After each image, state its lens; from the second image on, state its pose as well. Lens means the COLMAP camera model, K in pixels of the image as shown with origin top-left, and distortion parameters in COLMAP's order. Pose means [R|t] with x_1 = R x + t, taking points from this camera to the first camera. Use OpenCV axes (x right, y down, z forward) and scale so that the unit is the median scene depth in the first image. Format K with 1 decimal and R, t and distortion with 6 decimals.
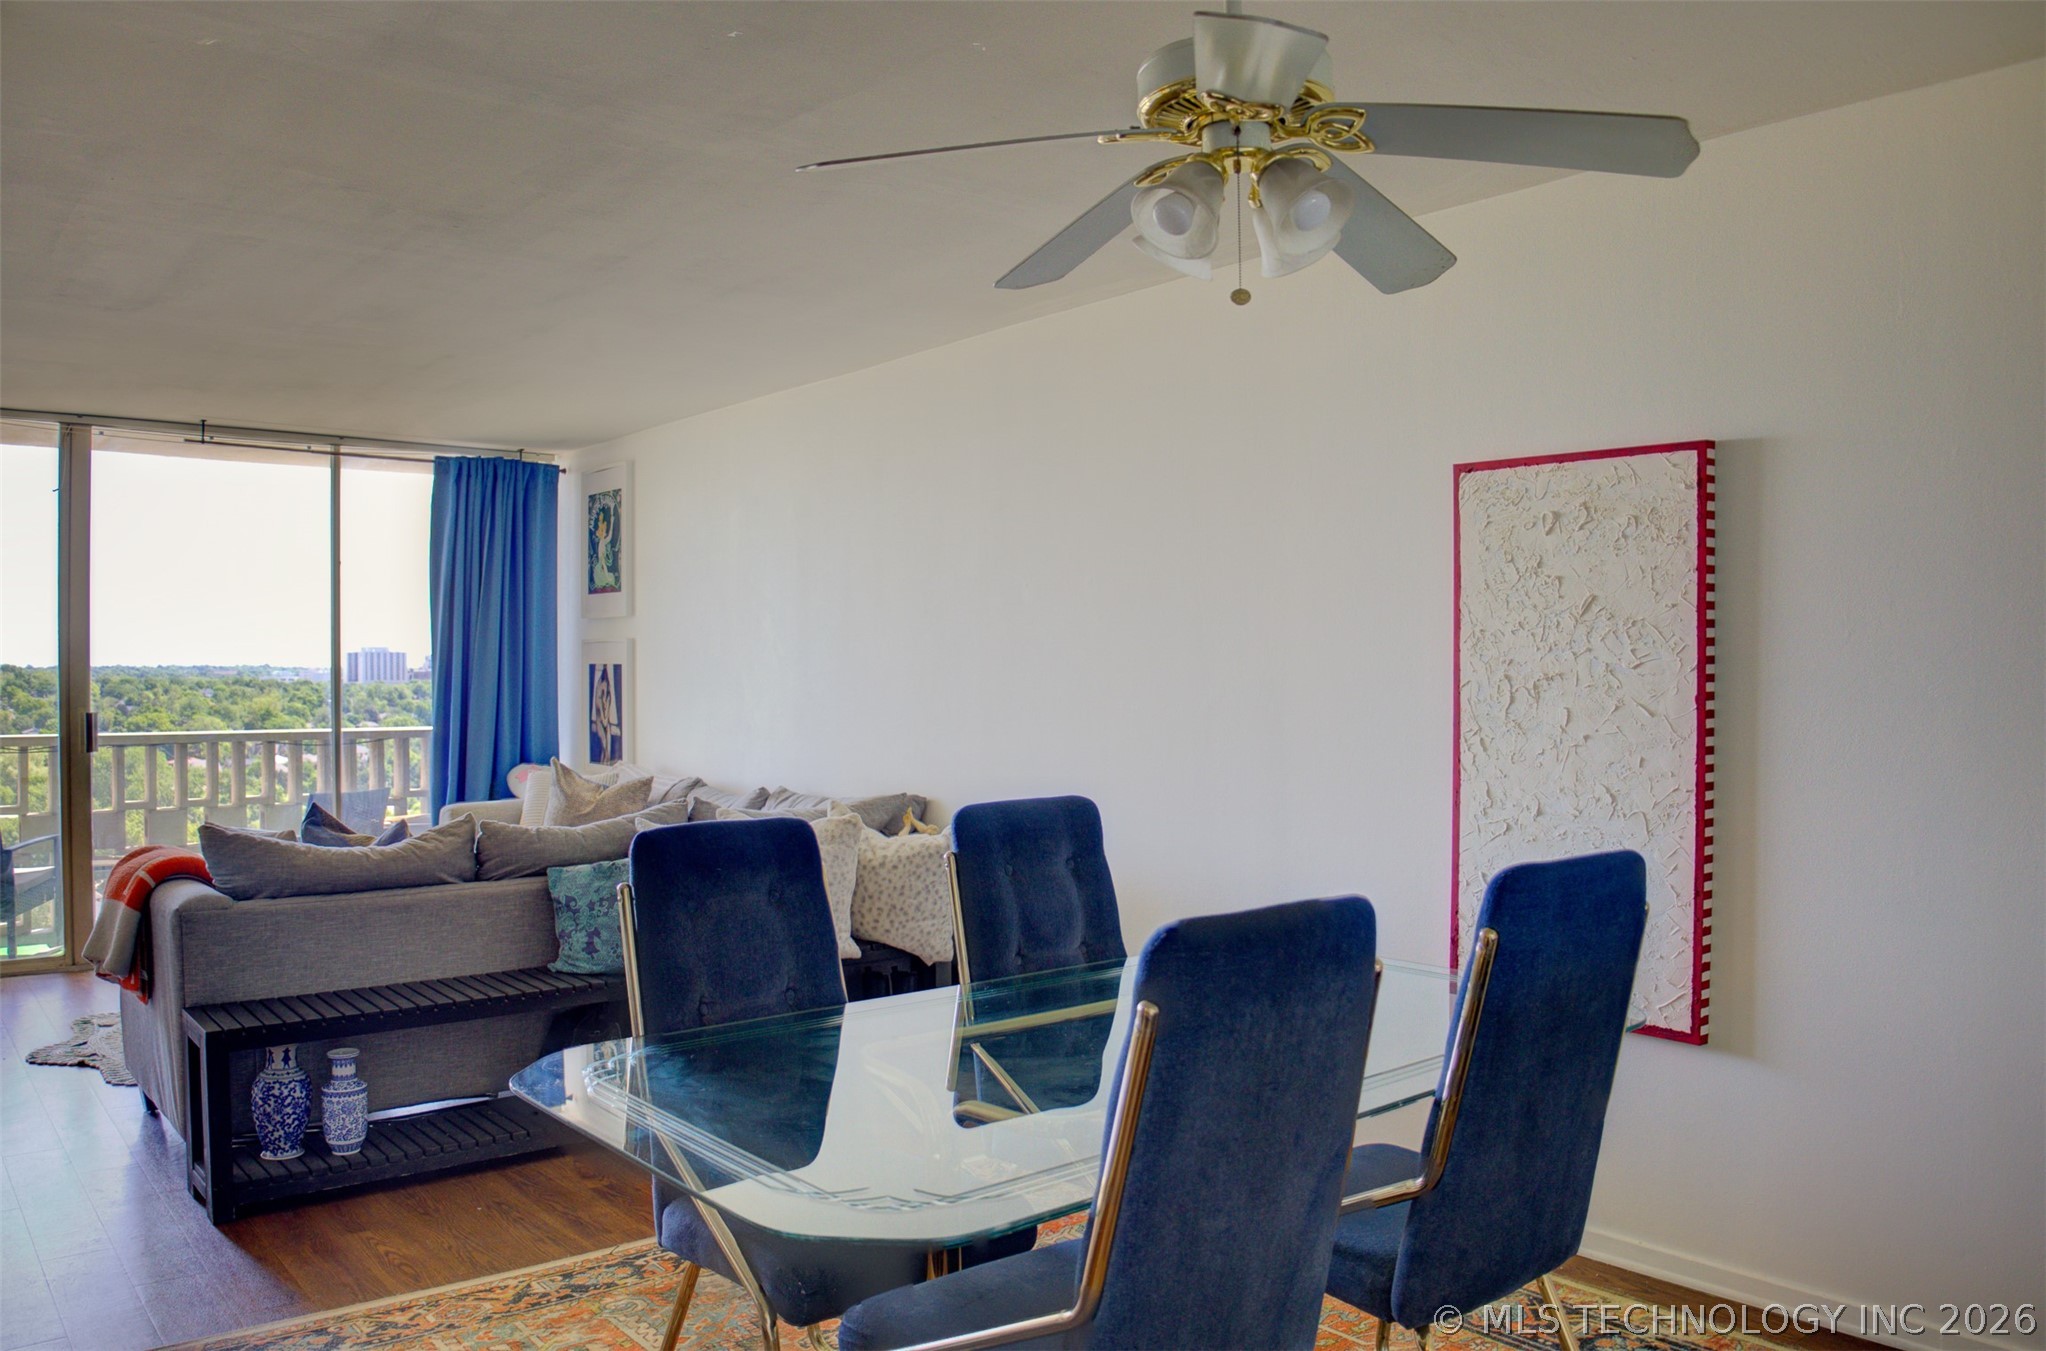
lens RADIAL K [[1565.0, 0, 1008.5], [0, 1565.0, 663.8], [0, 0, 1]] dist [-0.107557, 0.028725]
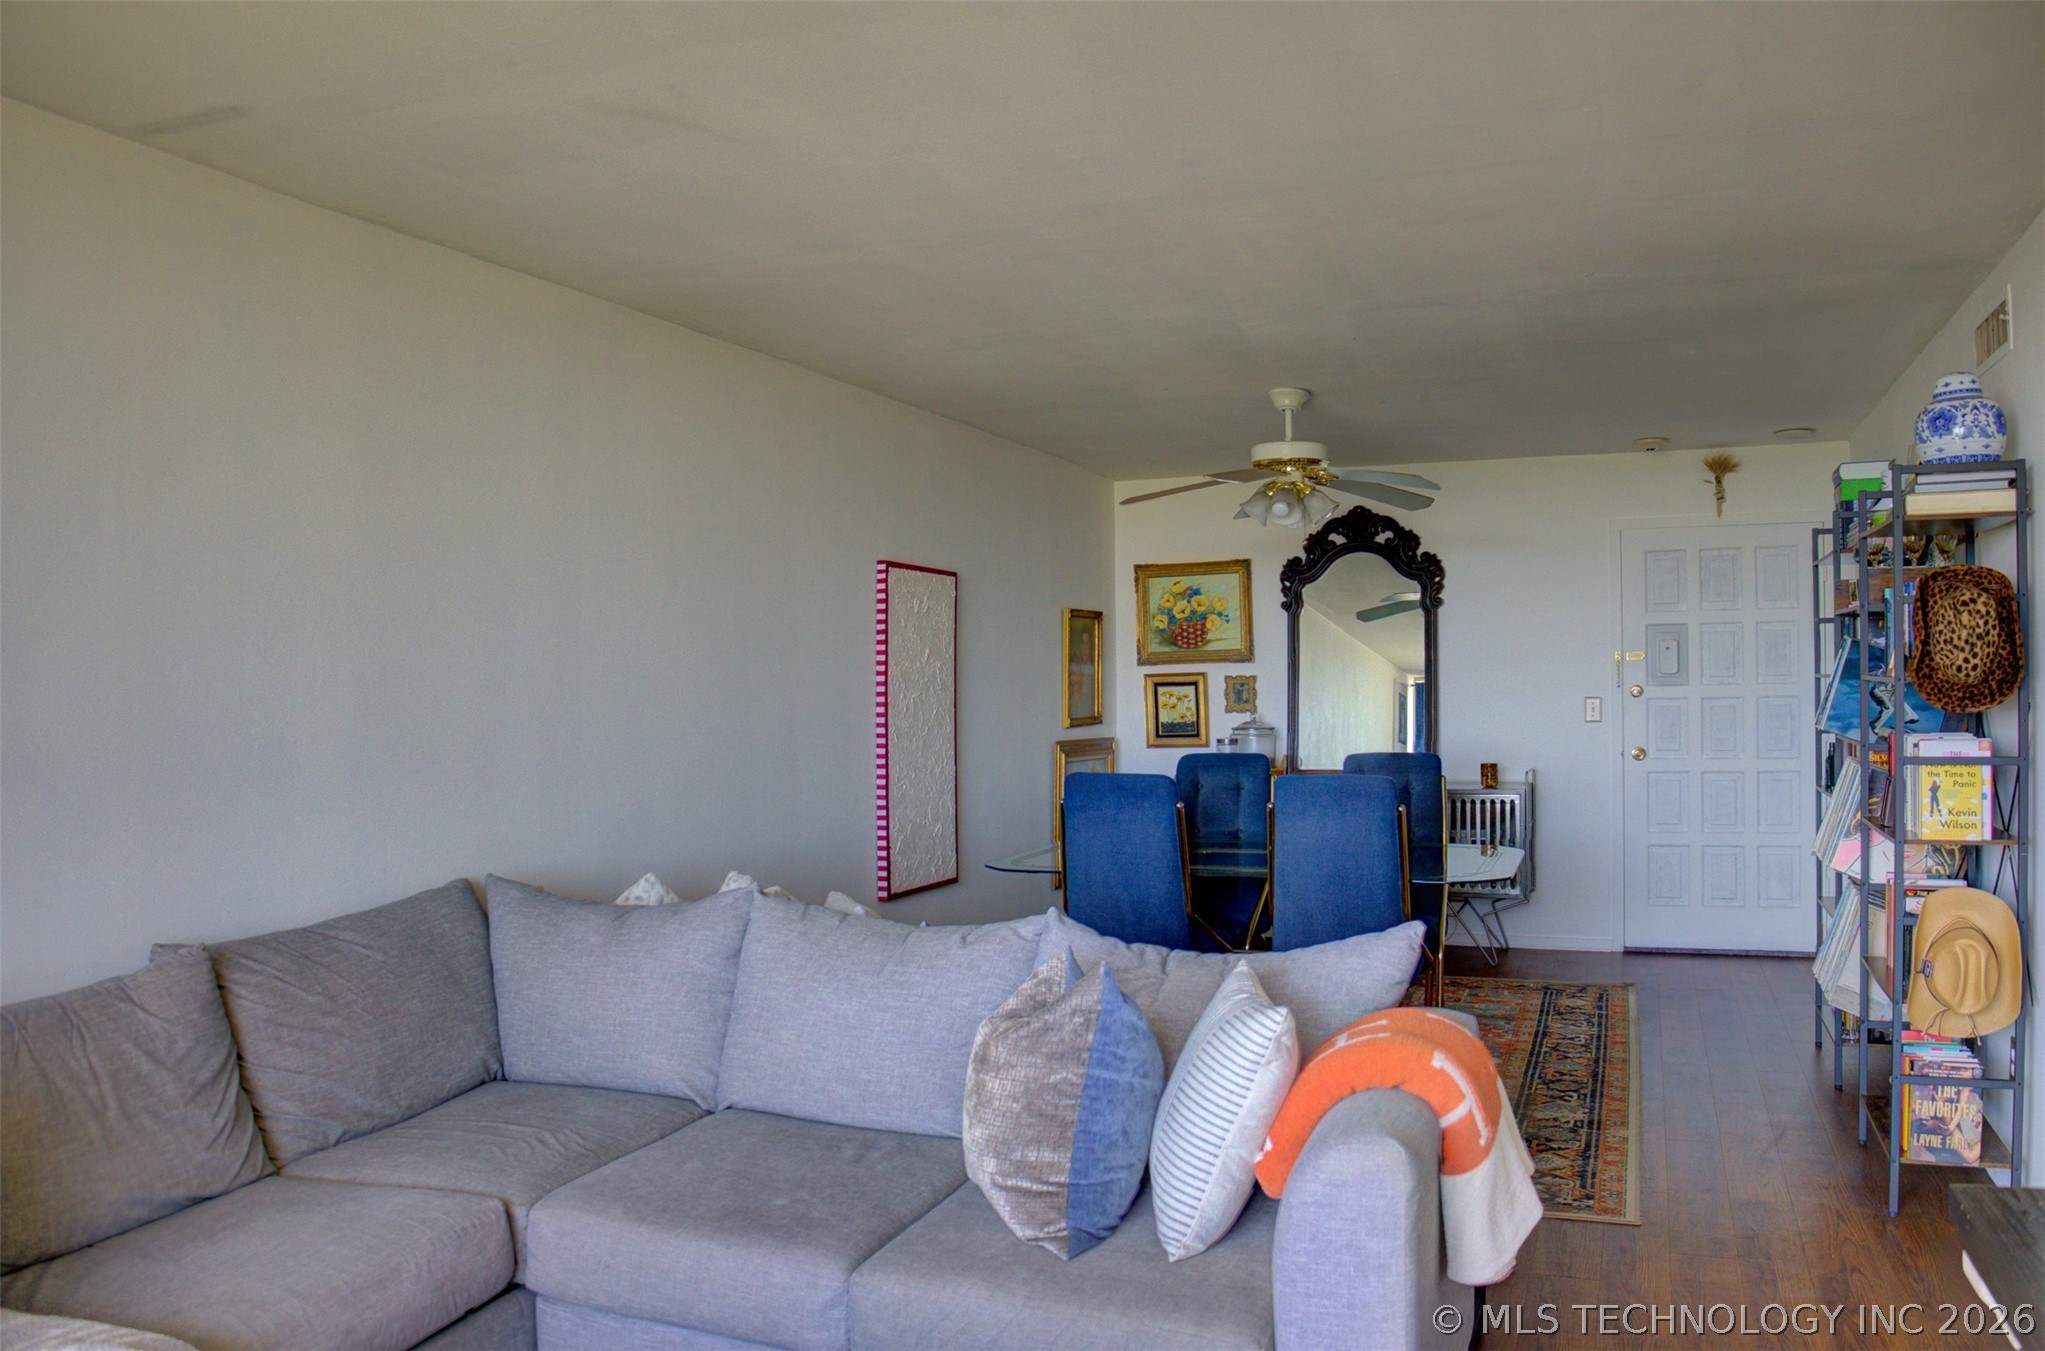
lens RADIAL K [[1564.3, 0, 1023.2], [0, 1564.3, 664.6], [0, 0, 1]] dist [-0.107557, 0.028725]
pose [[-0.470051, 0.017158, 0.882473, -1.364948], [0.007320, 0.999852, -0.015541, 0.002783], [-0.882609, -0.000846, -0.470107, 1.888297]]
